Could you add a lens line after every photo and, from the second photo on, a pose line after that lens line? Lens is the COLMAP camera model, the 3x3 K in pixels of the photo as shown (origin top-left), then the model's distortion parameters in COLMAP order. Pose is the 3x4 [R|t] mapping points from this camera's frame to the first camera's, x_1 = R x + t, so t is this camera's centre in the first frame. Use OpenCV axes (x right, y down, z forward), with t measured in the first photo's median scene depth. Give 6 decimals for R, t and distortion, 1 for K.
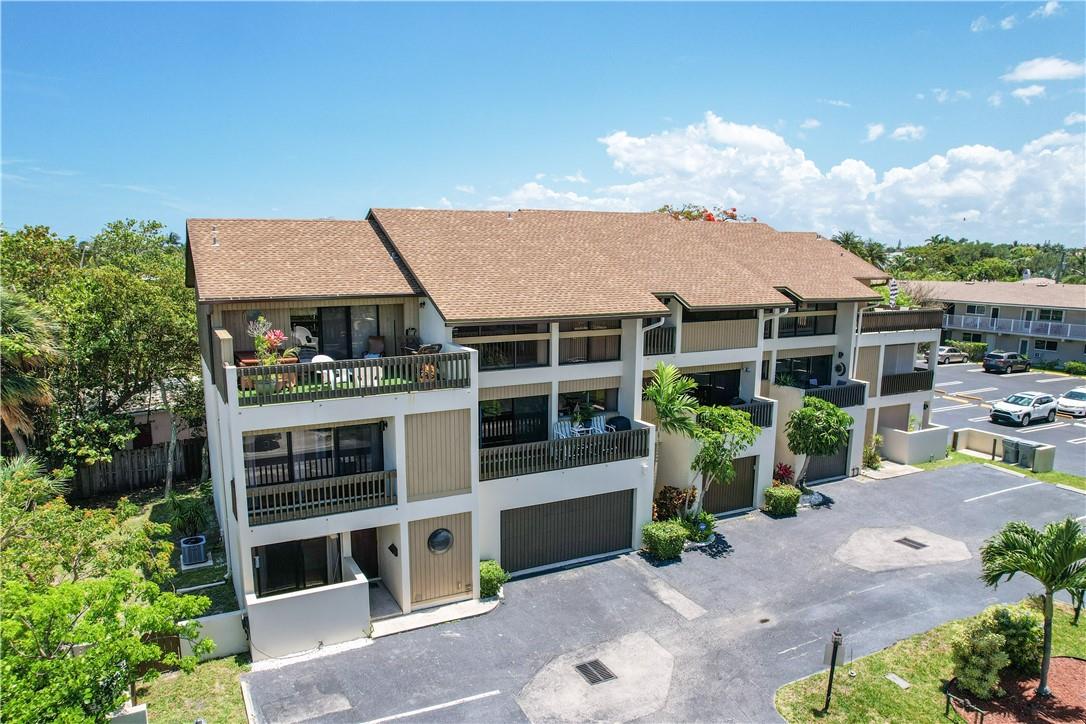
lens RADIAL K [[692.4, 0, 543.0], [0, 692.4, 362.0], [0, 0, 1]] dist [-0.081148, 0.079007]
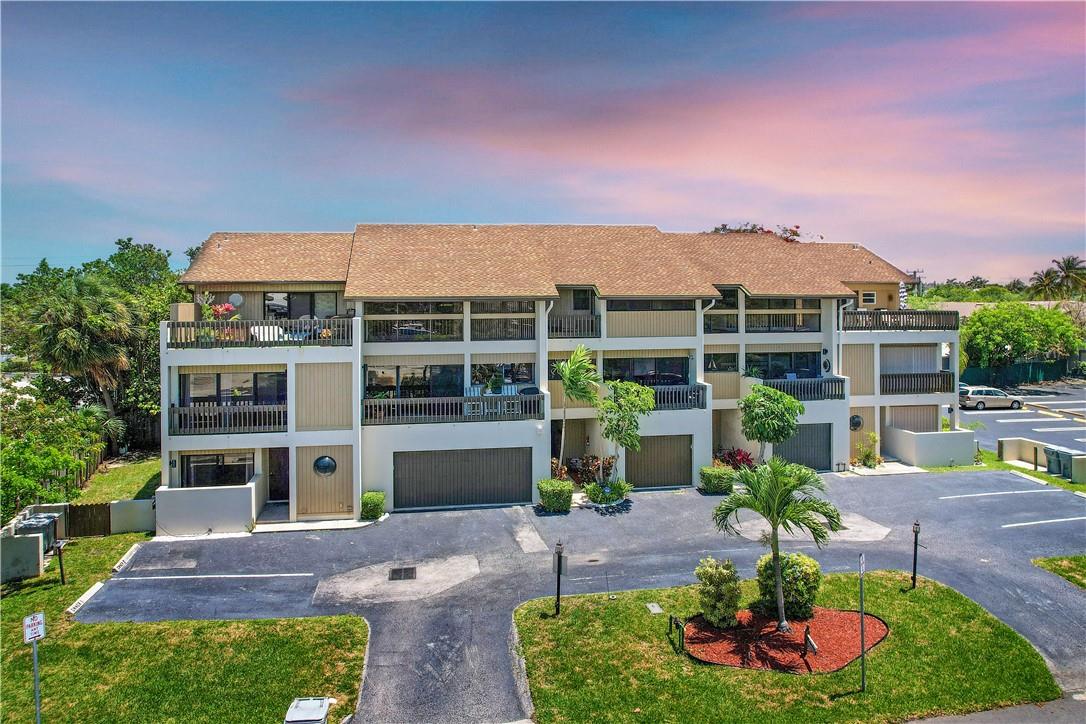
lens RADIAL K [[651.8, 0, 544.0], [0, 651.8, 297.1], [0, 0, 1]] dist [-0.075105, 0.059207]
pose [[0.974331, -0.009442, -0.224922, 0.401289], [-0.021257, 0.990798, -0.133672, 0.078786], [0.224115, 0.135021, 0.965164, -0.076799]]
